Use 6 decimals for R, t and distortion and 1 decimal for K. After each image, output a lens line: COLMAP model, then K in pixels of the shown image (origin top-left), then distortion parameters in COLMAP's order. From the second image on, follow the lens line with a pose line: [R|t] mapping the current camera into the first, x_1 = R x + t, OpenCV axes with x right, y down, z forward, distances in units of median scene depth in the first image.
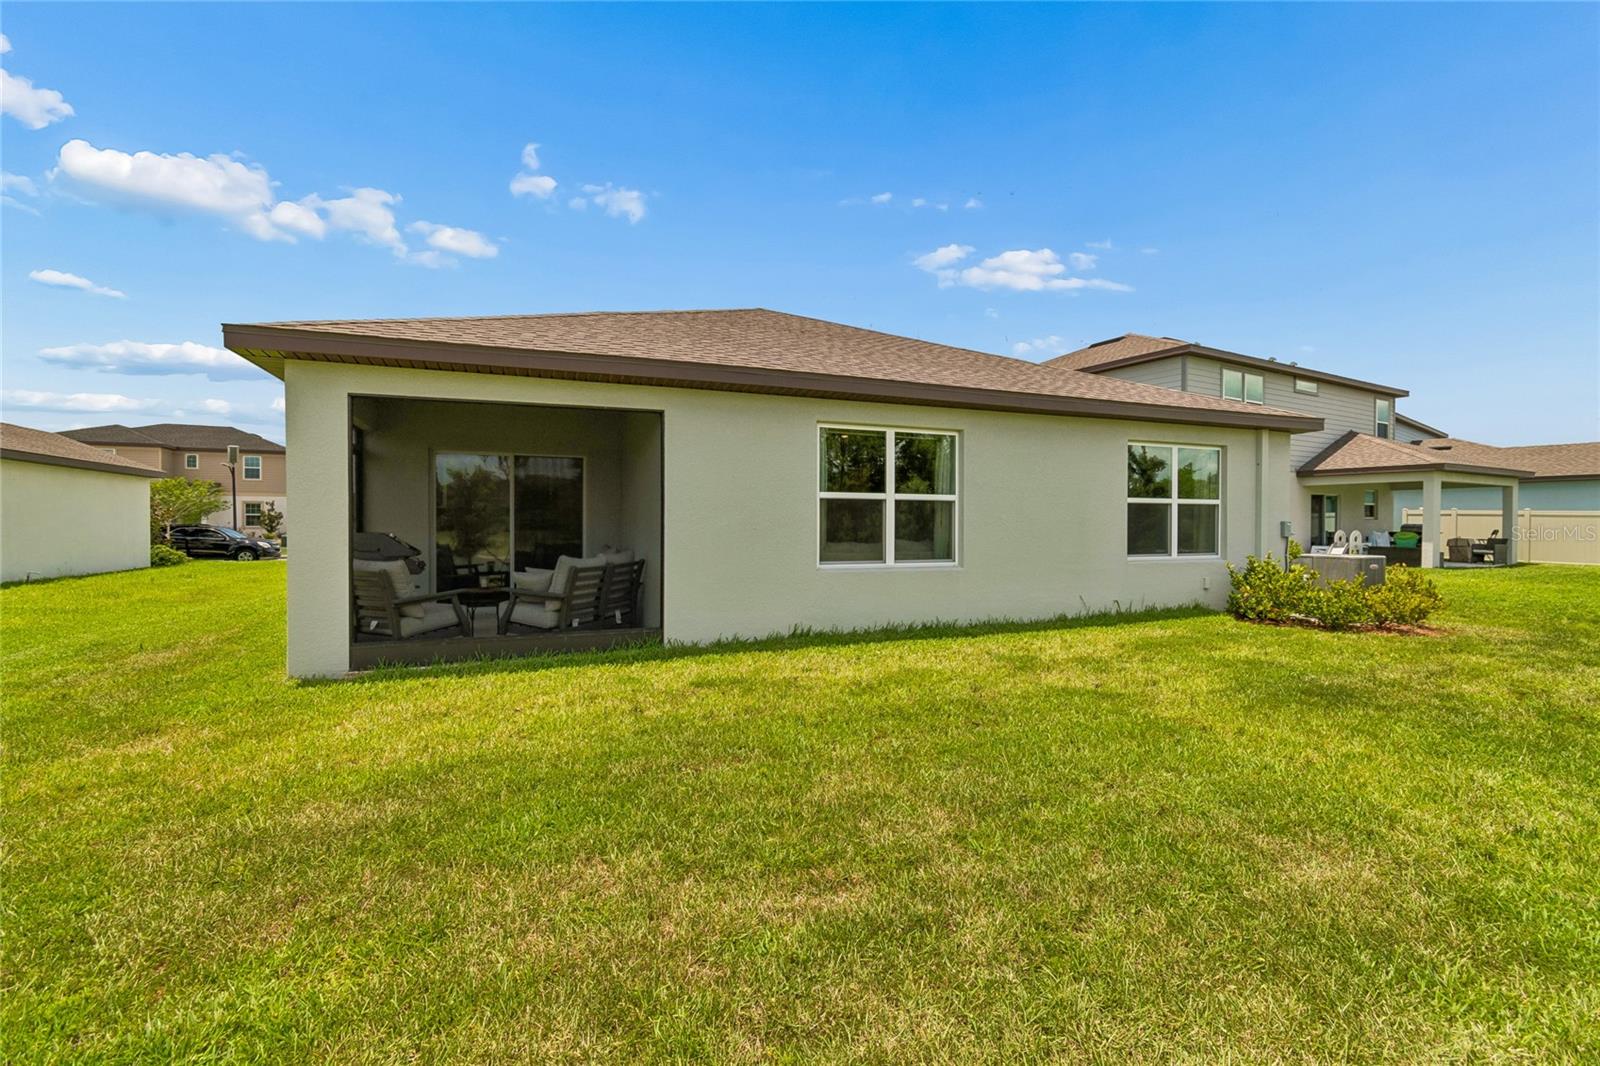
lens RADIAL K [[705.5, 0, 800.0], [0, 705.5, 533.0], [0, 0, 1]] dist [0.000635, -0.000484]
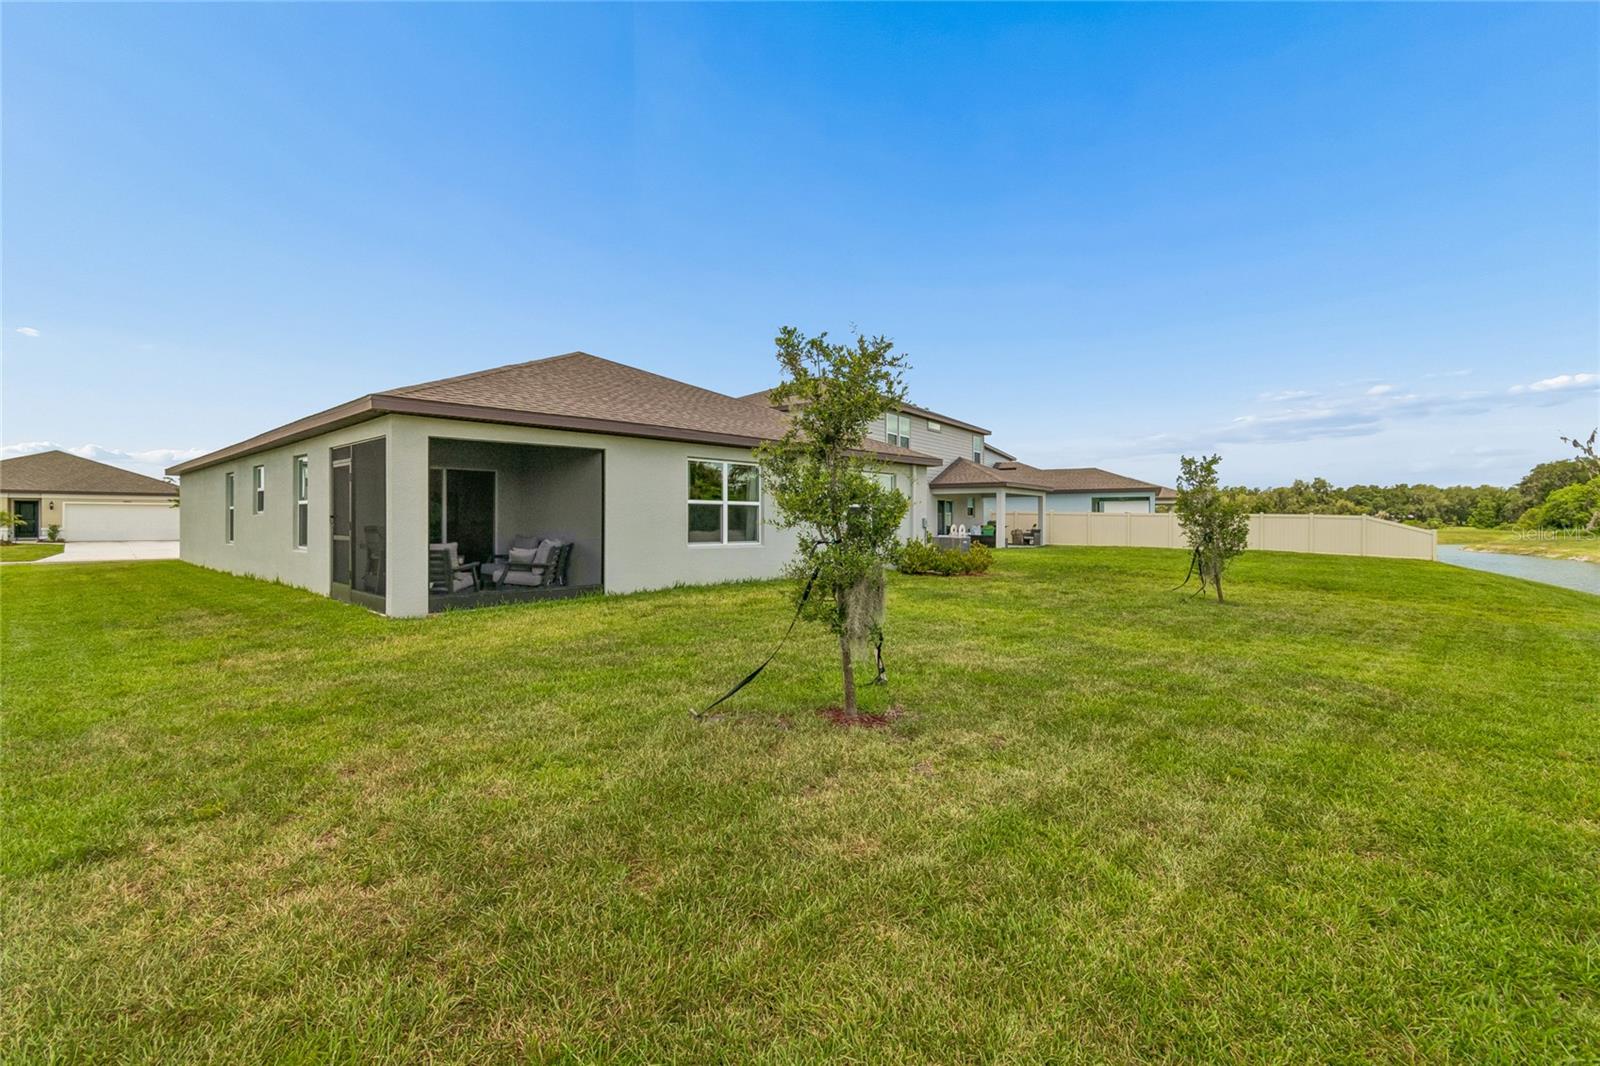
lens RADIAL K [[713.7, 0, 799.2], [0, 713.7, 518.8], [0, 0, 1]] dist [0.000692, -0.000496]
pose [[0.907238, 0.000800, 0.420617, -0.340790], [0.005753, 0.999881, -0.014310, 0.008438], [-0.420579, 0.015402, 0.907125, -0.477017]]
